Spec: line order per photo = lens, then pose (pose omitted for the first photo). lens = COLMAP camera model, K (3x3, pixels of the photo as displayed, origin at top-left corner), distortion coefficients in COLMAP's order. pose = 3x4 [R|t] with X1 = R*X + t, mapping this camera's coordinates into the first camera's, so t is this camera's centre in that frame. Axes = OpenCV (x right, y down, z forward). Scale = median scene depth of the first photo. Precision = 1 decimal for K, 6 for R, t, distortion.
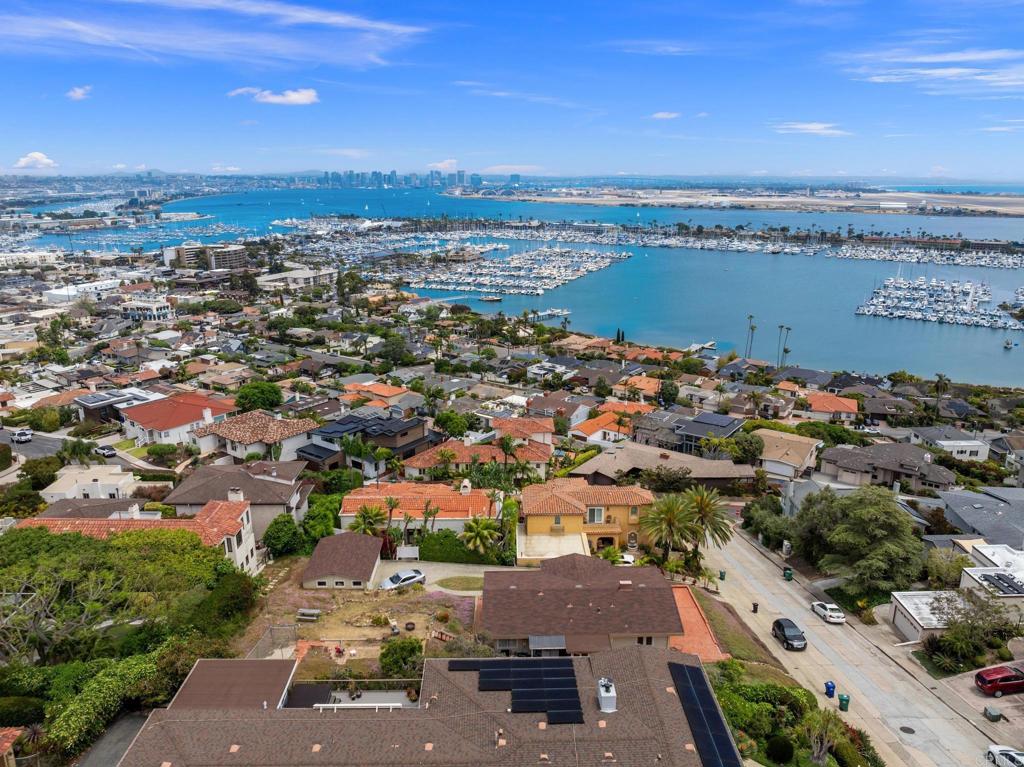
lens RADIAL K [[721.6, 0, 521.8], [0, 721.6, 374.8], [0, 0, 1]] dist [-0.042168, 0.005612]
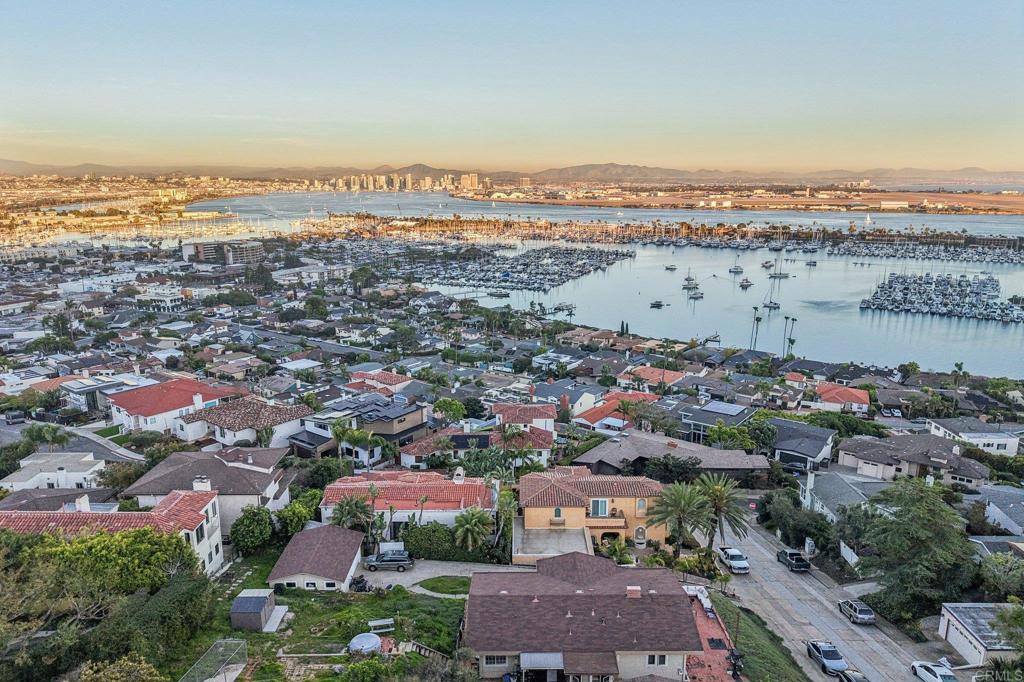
lens RADIAL K [[684.3, 0, 516.2], [0, 684.3, 355.8], [0, 0, 1]] dist [0.044254, -0.054444]
pose [[0.999792, 0.003084, -0.020172, 0.003233], [-0.003476, 0.999805, -0.019455, 0.004442], [0.020108, 0.019521, 0.999607, 0.028189]]
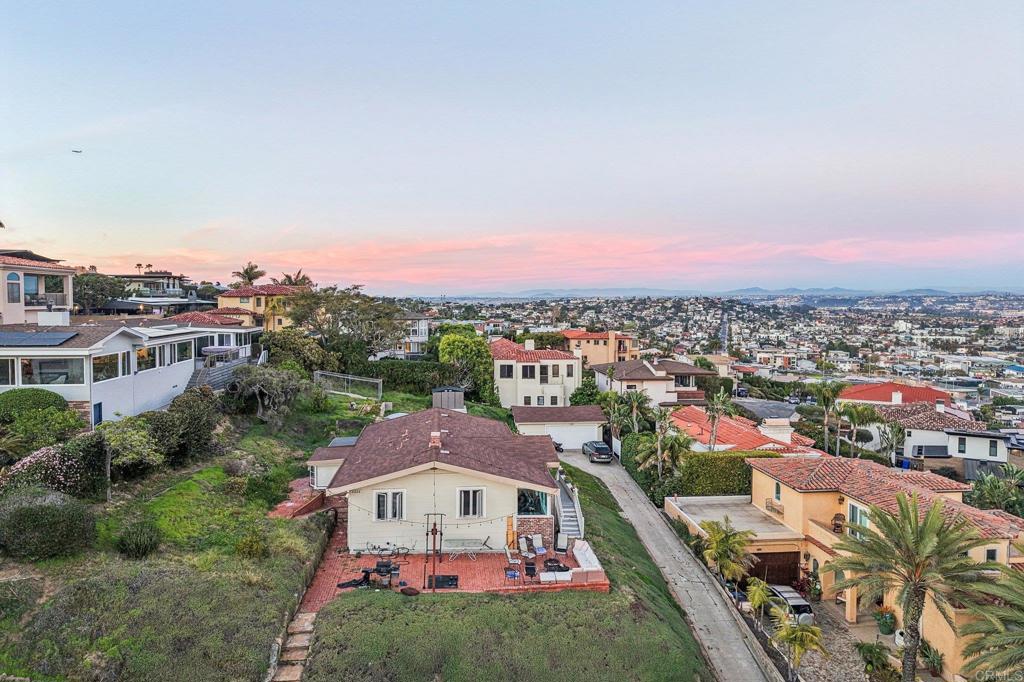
lens RADIAL K [[684.3, 0, 508.8], [0, 684.3, 336.9], [0, 0, 1]] dist [0.044254, -0.054444]
pose [[0.069401, 0.051627, -0.996252, 0.124783], [-0.268014, 0.962909, 0.031229, 0.029972], [0.960912, 0.264842, 0.080664, 0.170624]]
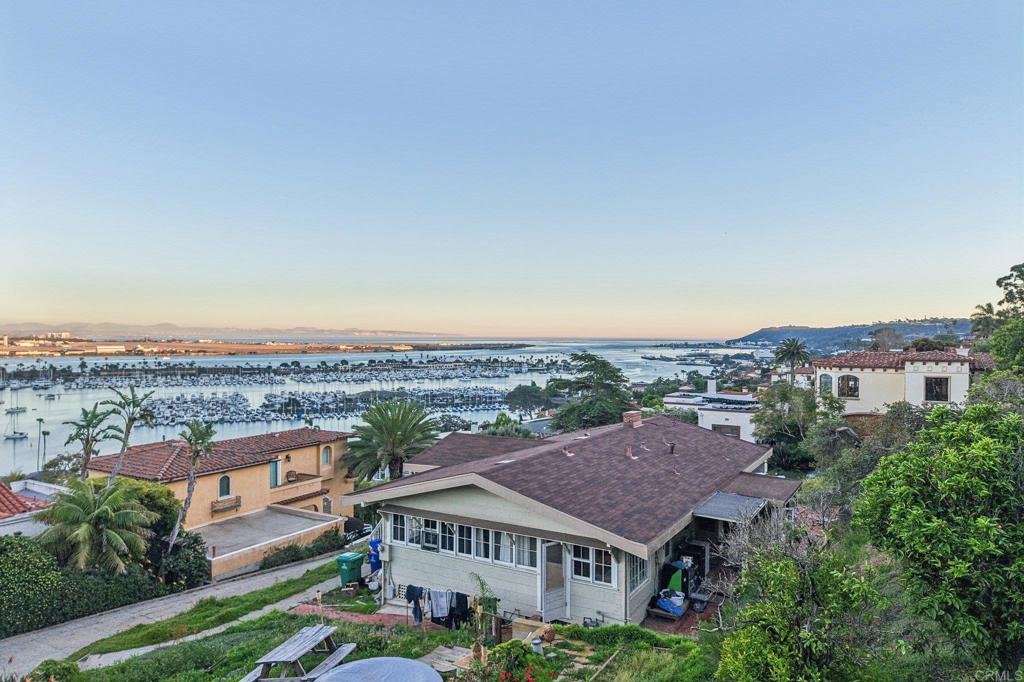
lens RADIAL K [[684.3, 0, 509.8], [0, 684.3, 338.9], [0, 0, 1]] dist [0.044254, -0.054444]
pose [[0.535360, -0.005669, 0.844605, -0.051301], [0.220571, 0.966216, -0.133325, 0.048657], [-0.815314, 0.257672, 0.518524, 0.139376]]
